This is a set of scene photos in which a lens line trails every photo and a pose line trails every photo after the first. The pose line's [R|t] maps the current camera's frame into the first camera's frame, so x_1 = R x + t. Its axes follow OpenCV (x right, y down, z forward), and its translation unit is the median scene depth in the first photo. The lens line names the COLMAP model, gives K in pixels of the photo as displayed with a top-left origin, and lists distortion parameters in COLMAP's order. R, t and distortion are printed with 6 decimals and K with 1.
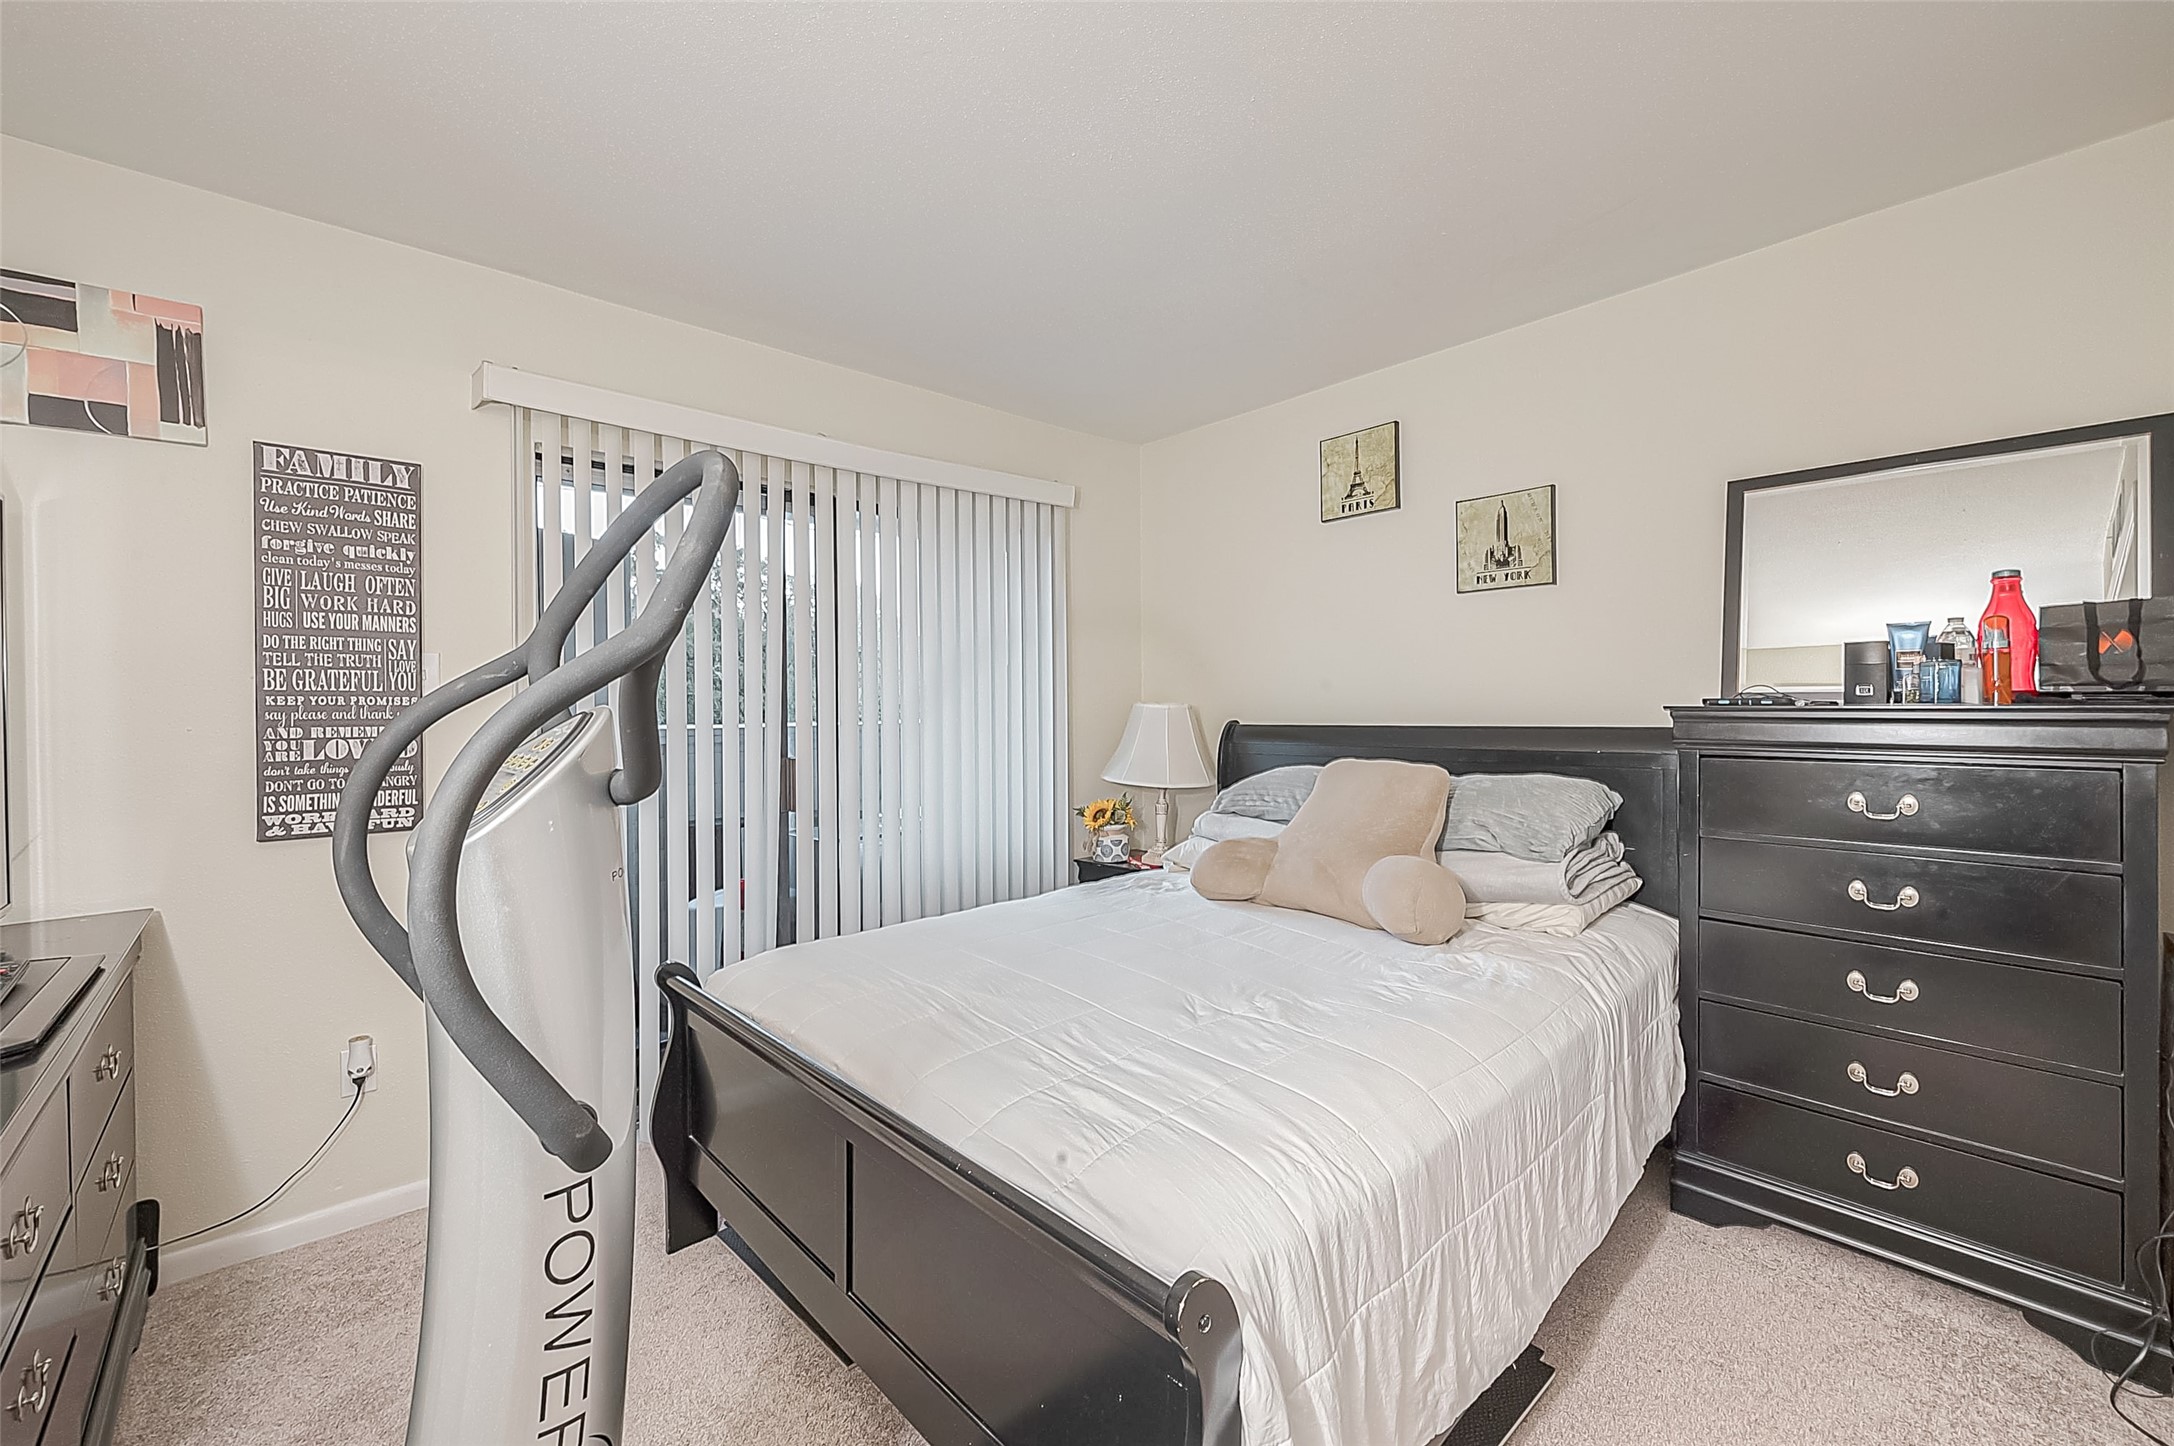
lens RADIAL K [[865.9, 0, 1090.3], [0, 865.9, 717.4], [0, 0, 1]] dist [-0.000683, -0.000608]
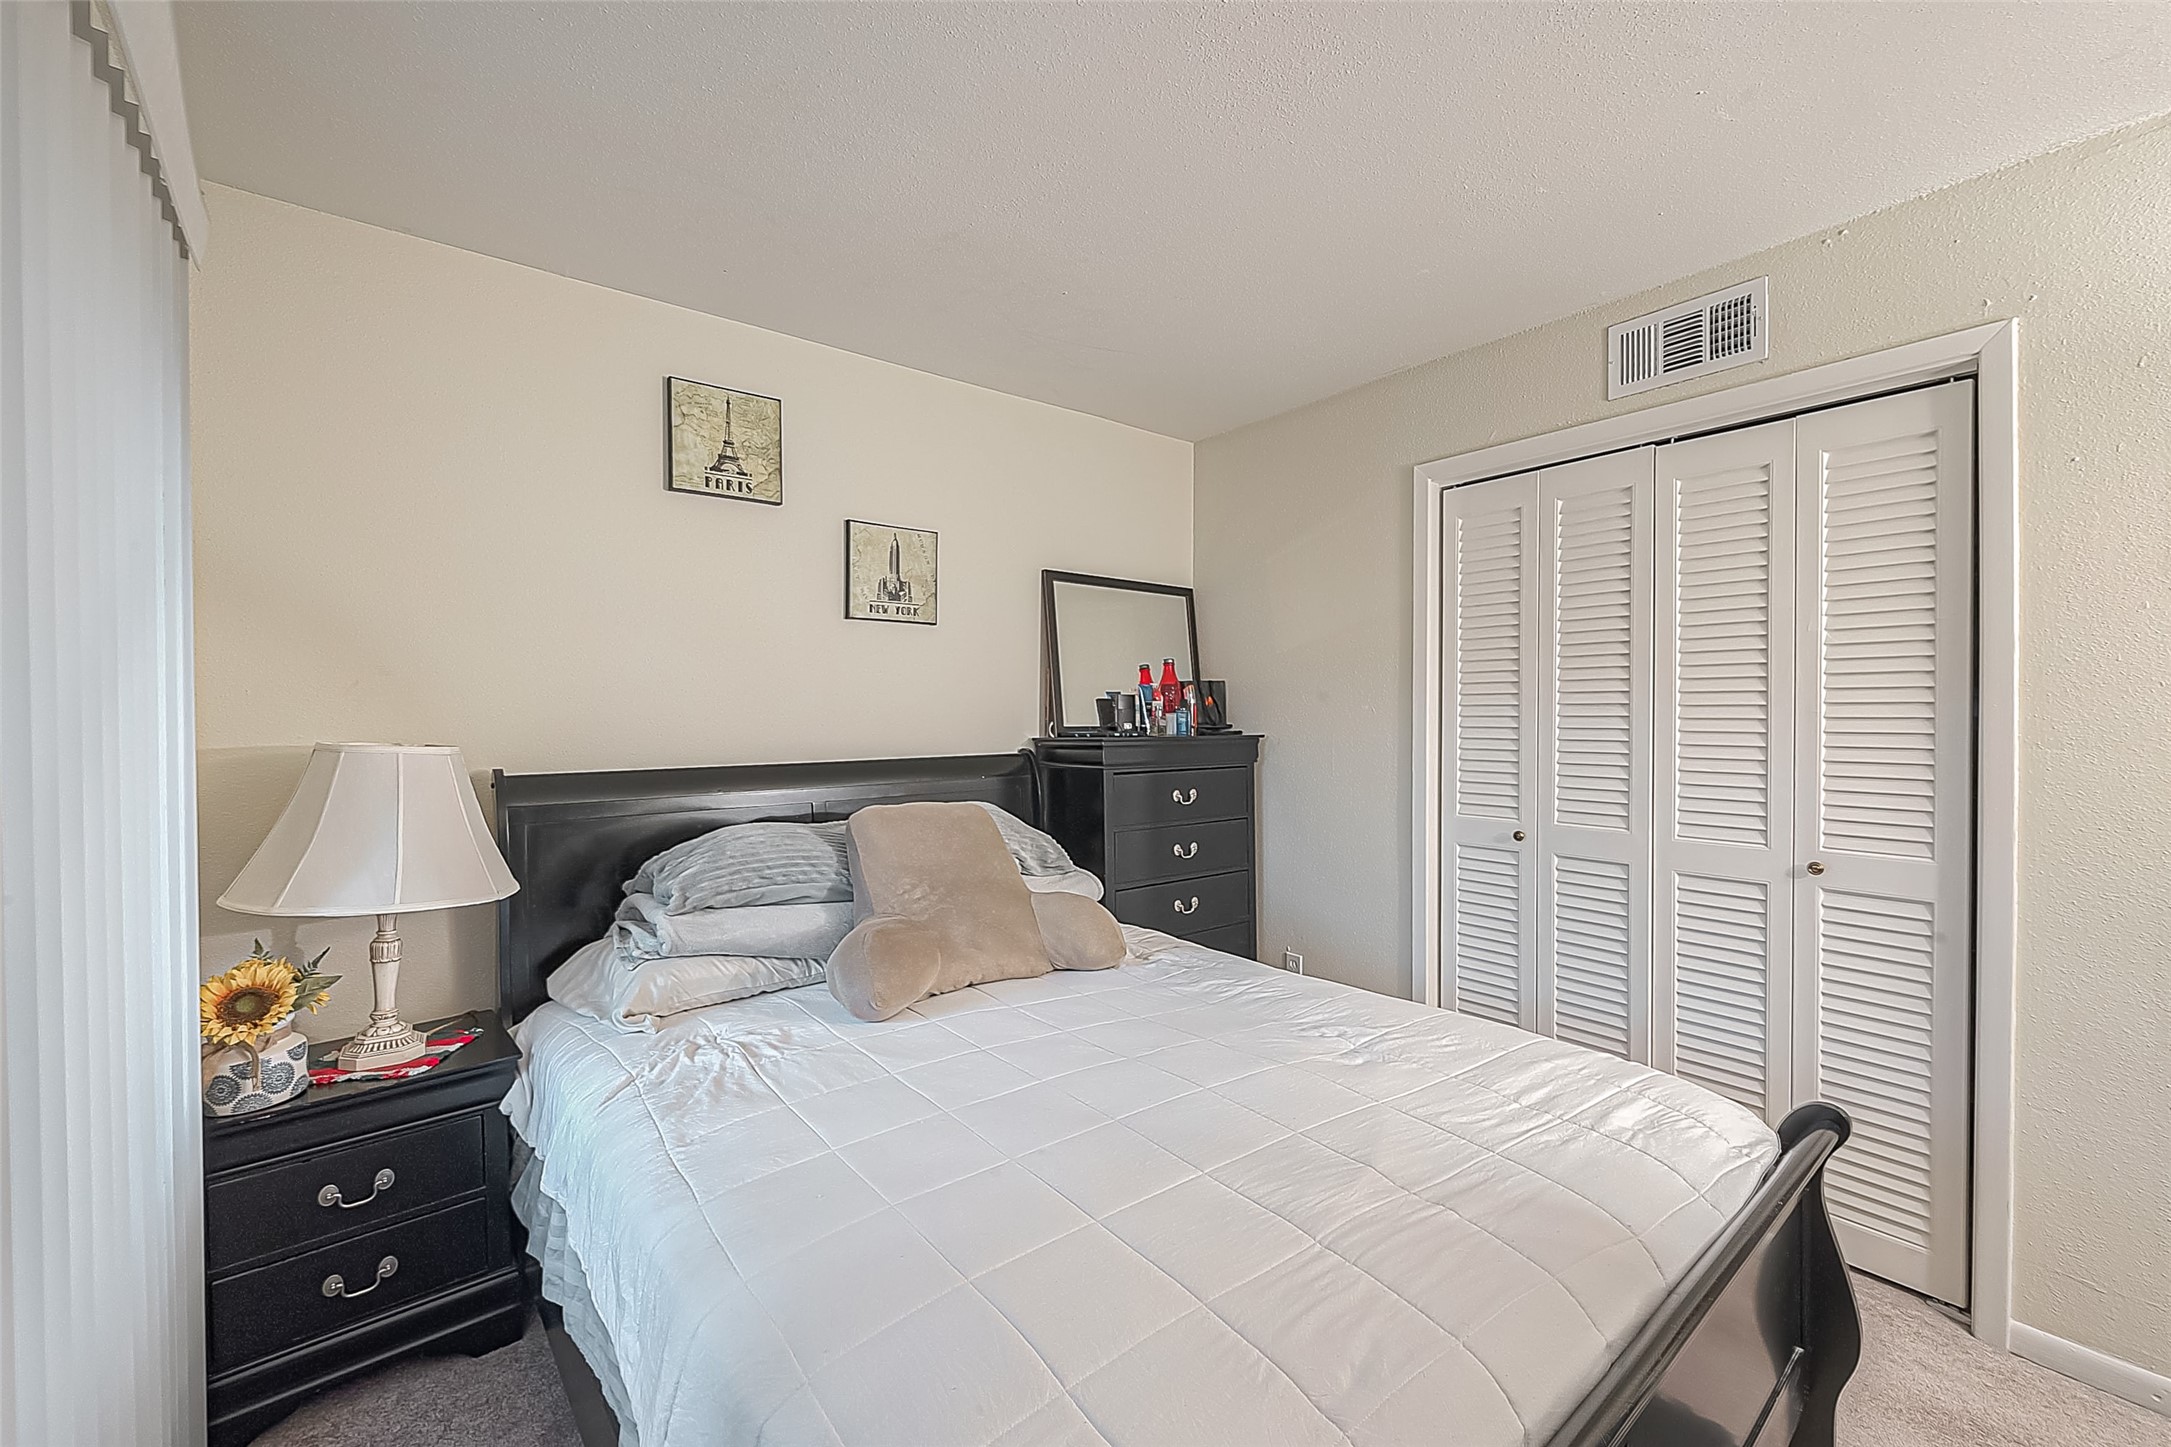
lens RADIAL K [[860.1, 0, 1085.5], [0, 860.1, 723.5], [0, 0, 1]] dist [0.000359, -0.000093]
pose [[0.076747, -0.002388, 0.997048, -1.487132], [0.012078, 0.999926, 0.001465, -0.086396], [-0.996977, 0.011930, 0.076770, 2.086107]]
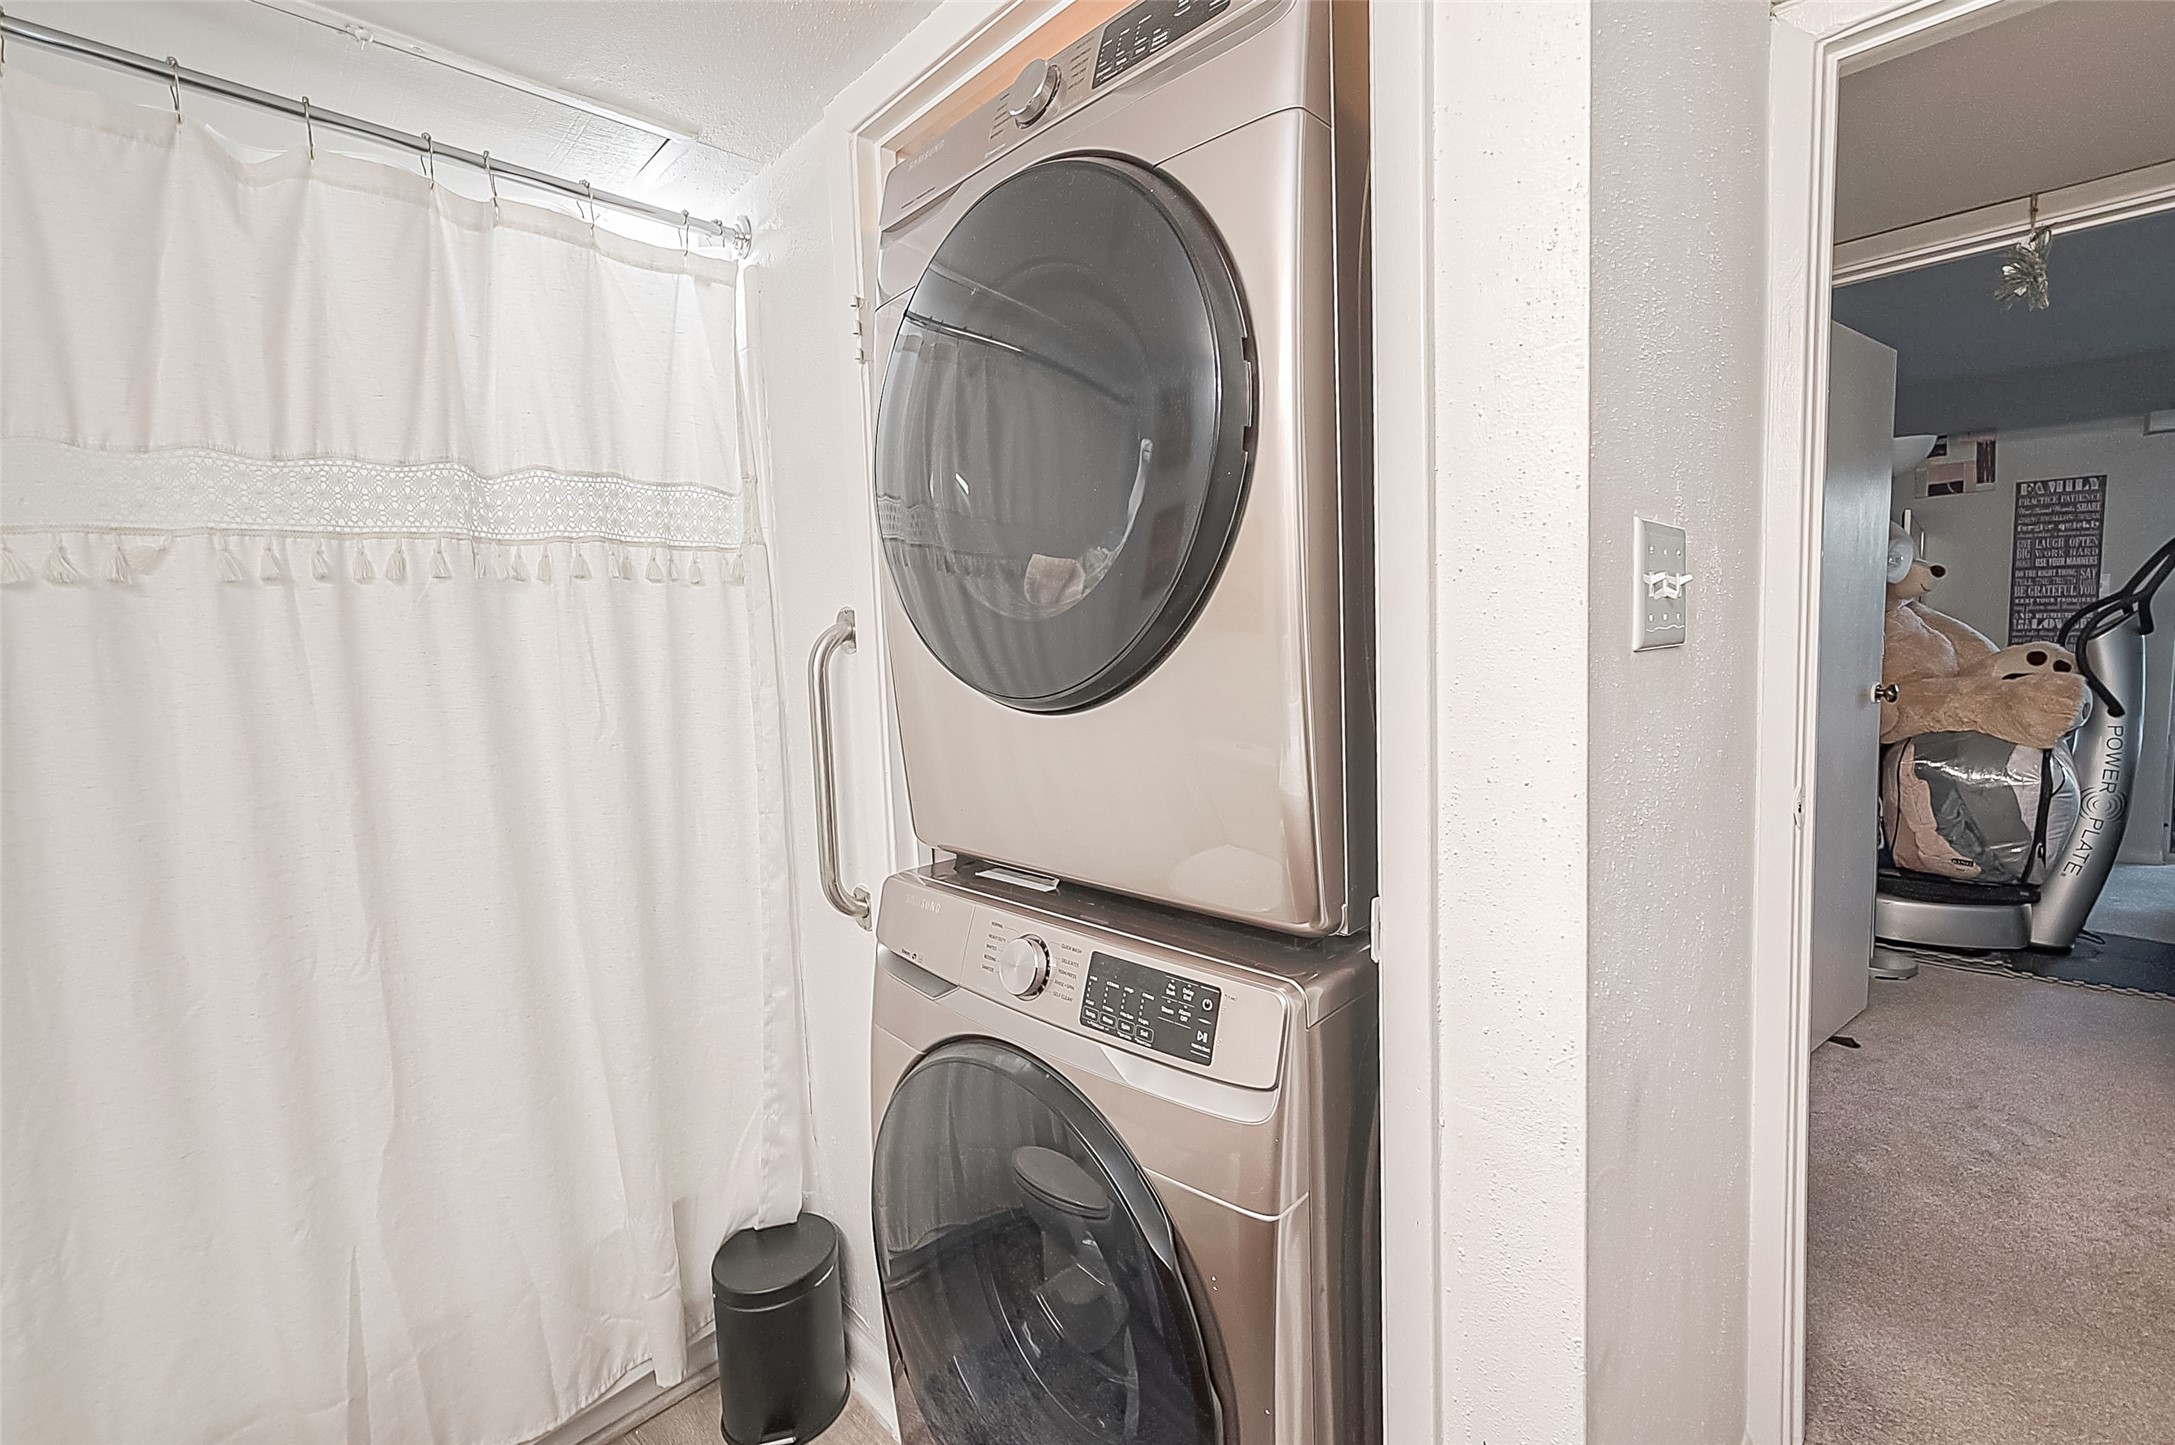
lens RADIAL K [[916.2, 0, 1093.8], [0, 916.2, 689.9], [0, 0, 1]] dist [0.001305, 0.000356]
pose [[0.045579, 0.081721, -0.995613, 1.205681], [0.018852, 0.996400, 0.082649, -0.029081], [0.998783, -0.022536, 0.043874, -1.360867]]
